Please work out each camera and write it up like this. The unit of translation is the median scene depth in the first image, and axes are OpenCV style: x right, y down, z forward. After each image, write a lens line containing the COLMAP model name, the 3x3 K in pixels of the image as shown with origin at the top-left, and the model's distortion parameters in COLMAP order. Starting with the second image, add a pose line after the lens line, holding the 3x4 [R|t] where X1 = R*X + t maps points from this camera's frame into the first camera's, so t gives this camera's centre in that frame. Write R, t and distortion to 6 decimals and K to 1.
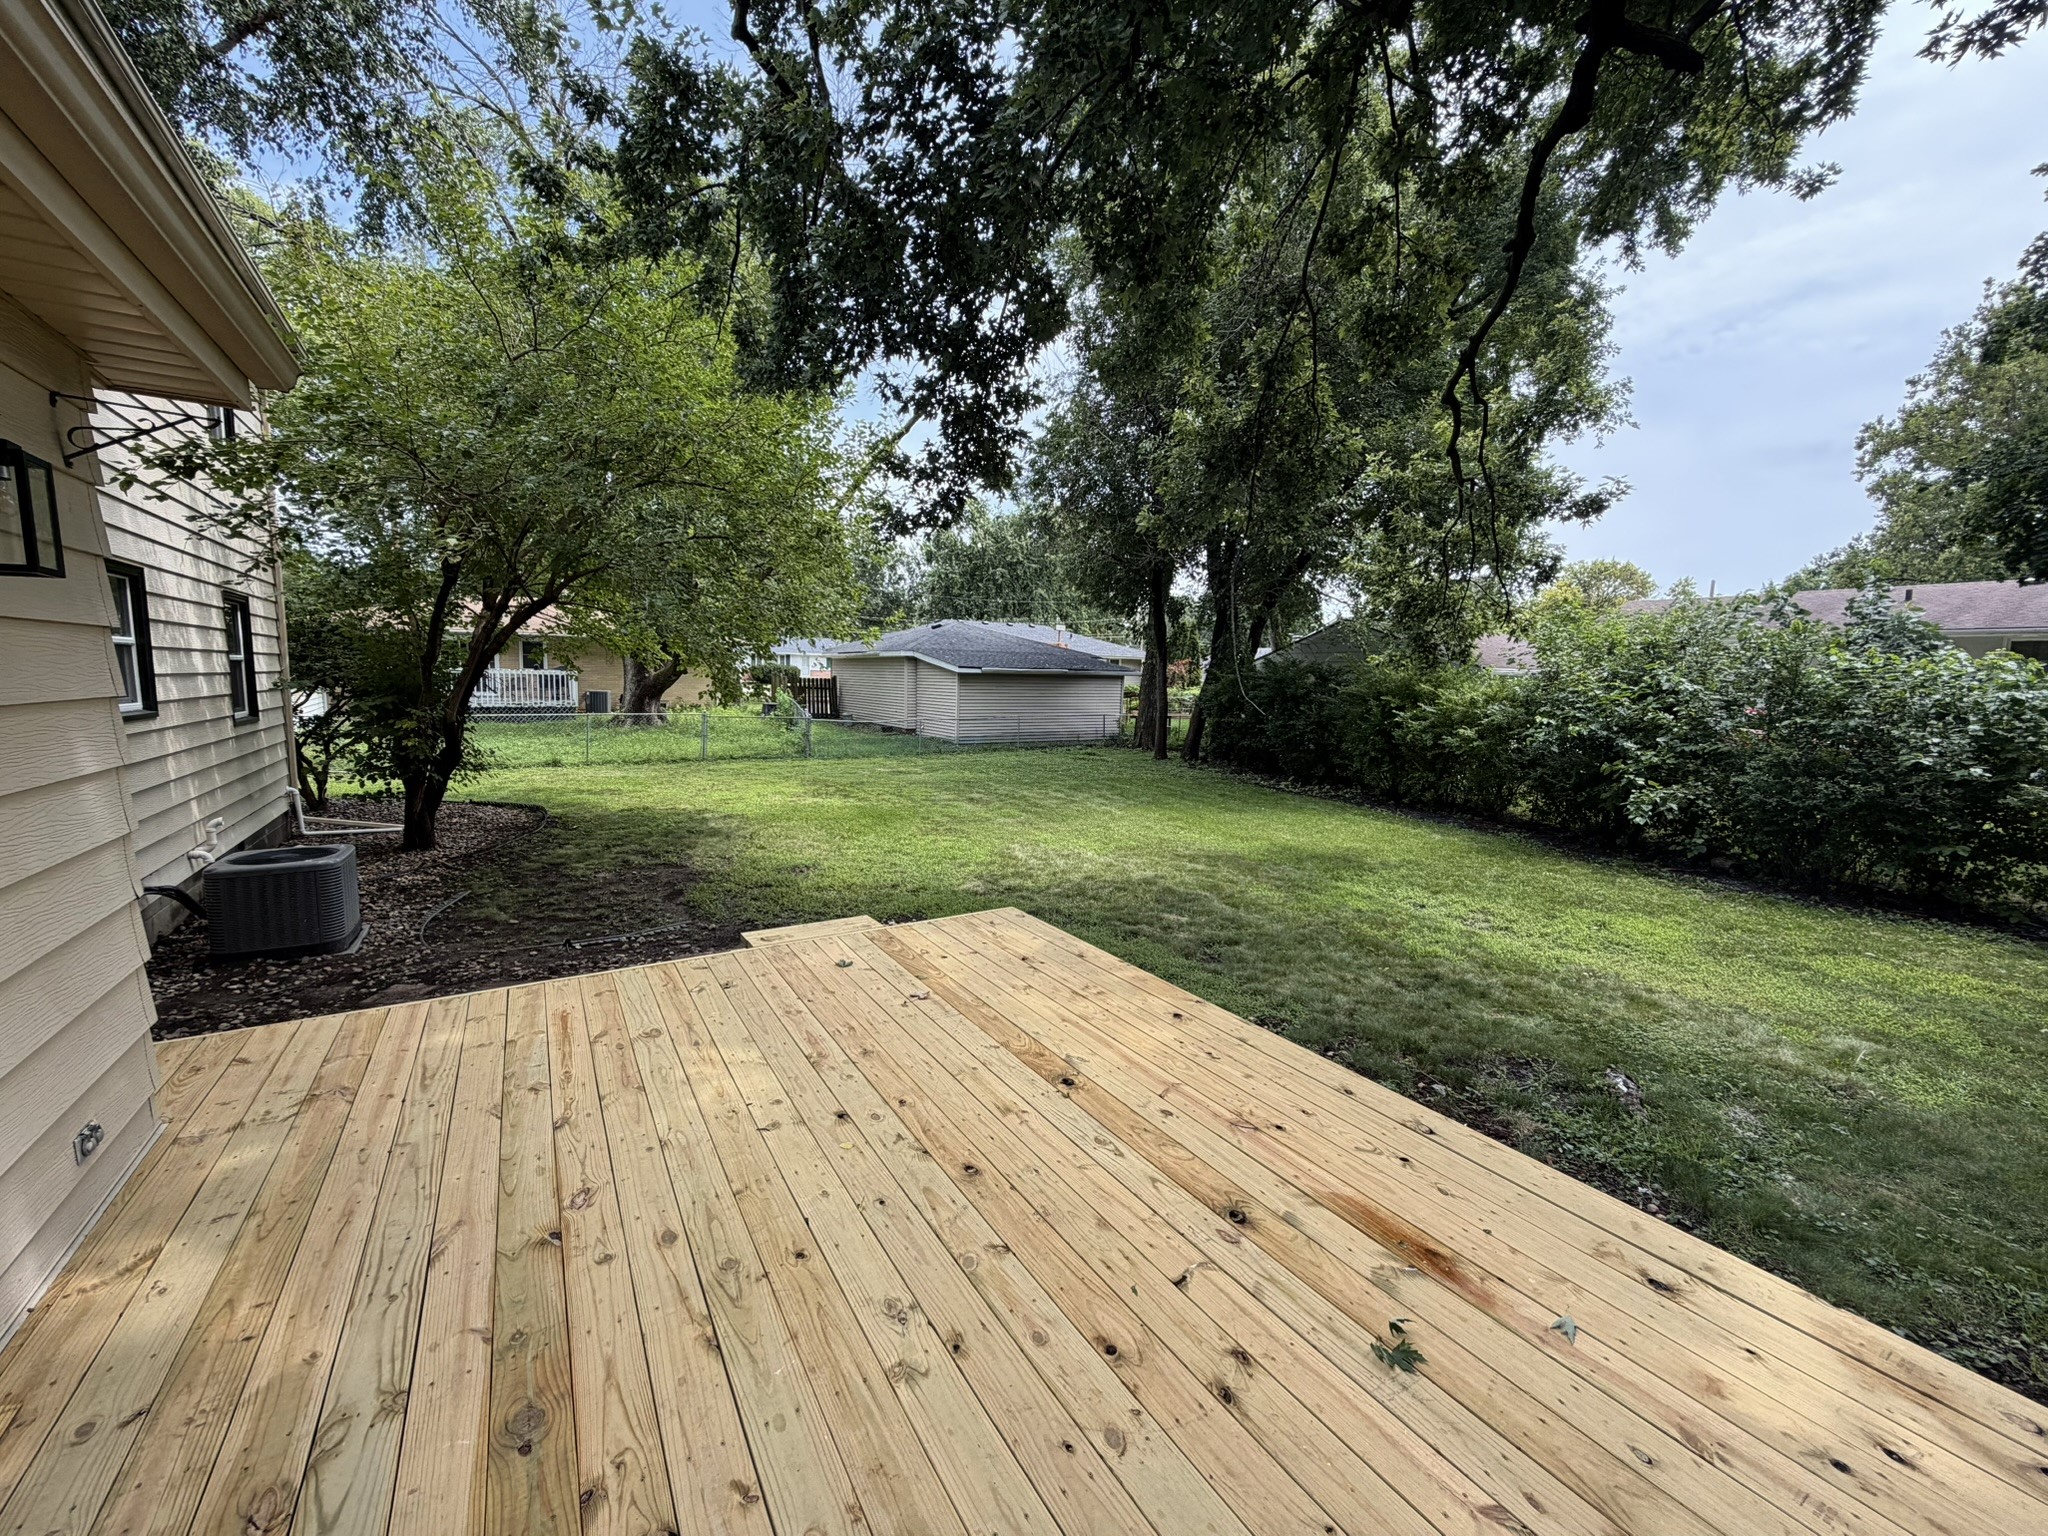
lens RADIAL K [[812.8, 0, 1023.0], [0, 812.8, 765.6], [0, 0, 1]] dist [-0.001188, 0.000481]
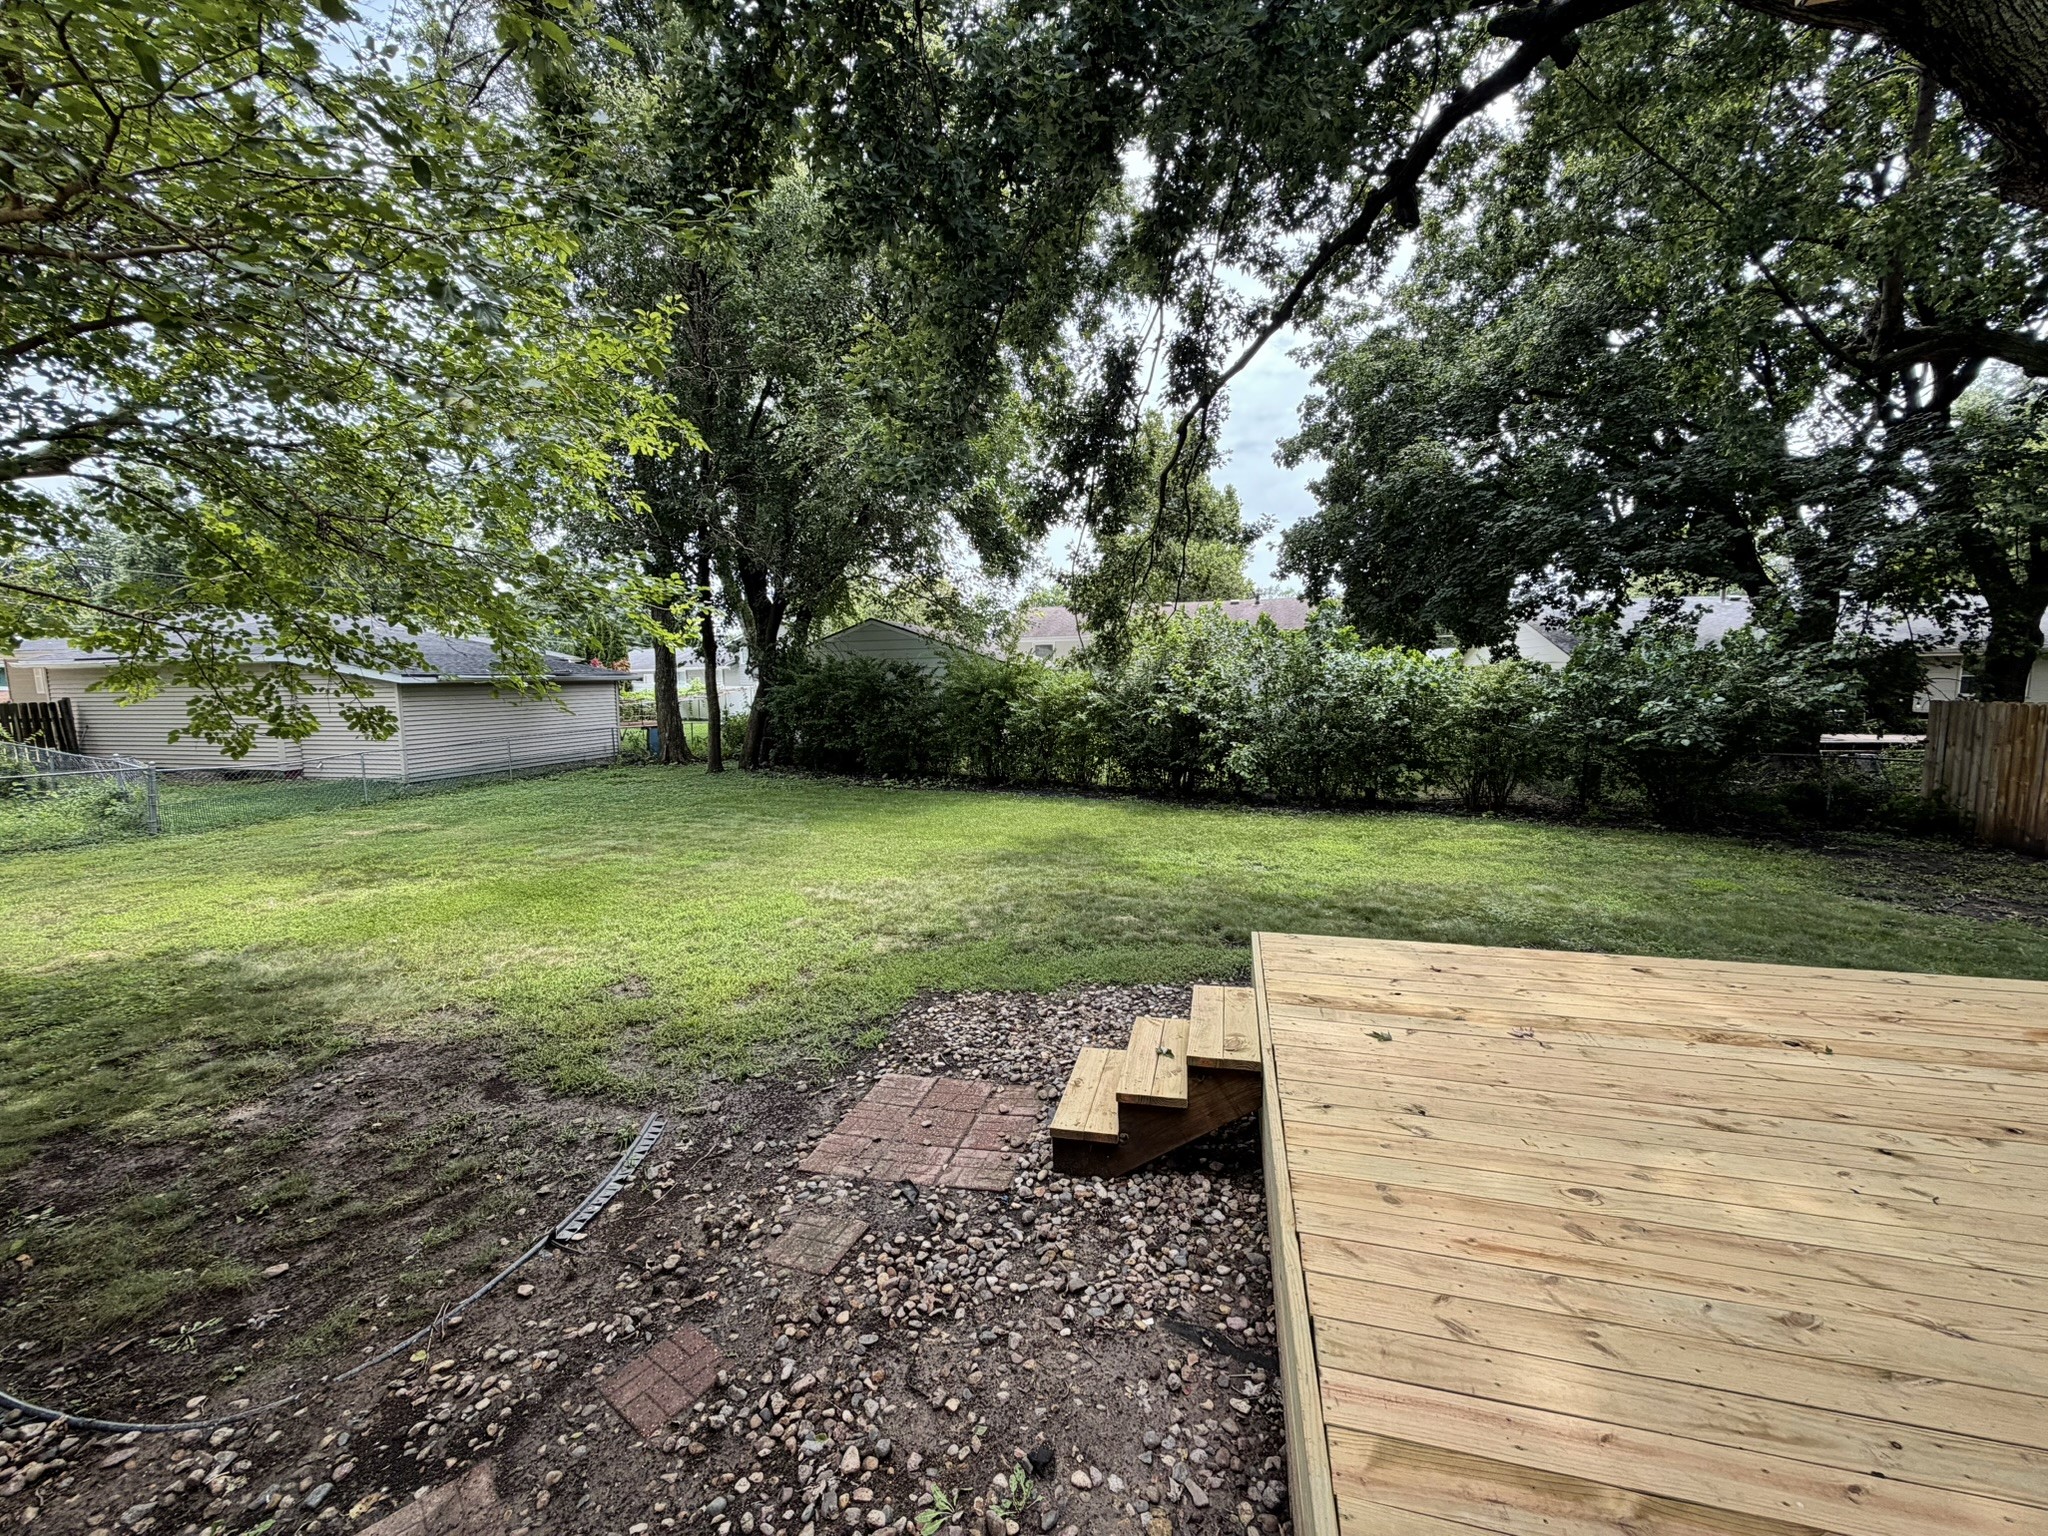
lens RADIAL K [[812.8, 0, 1023.0], [0, 812.8, 765.6], [0, 0, 1]] dist [-0.001188, 0.000481]
pose [[0.726929, -0.105858, 0.678504, -0.594180], [0.105522, 0.993532, 0.041954, -0.053324], [-0.678557, 0.041100, 0.733397, 0.388757]]
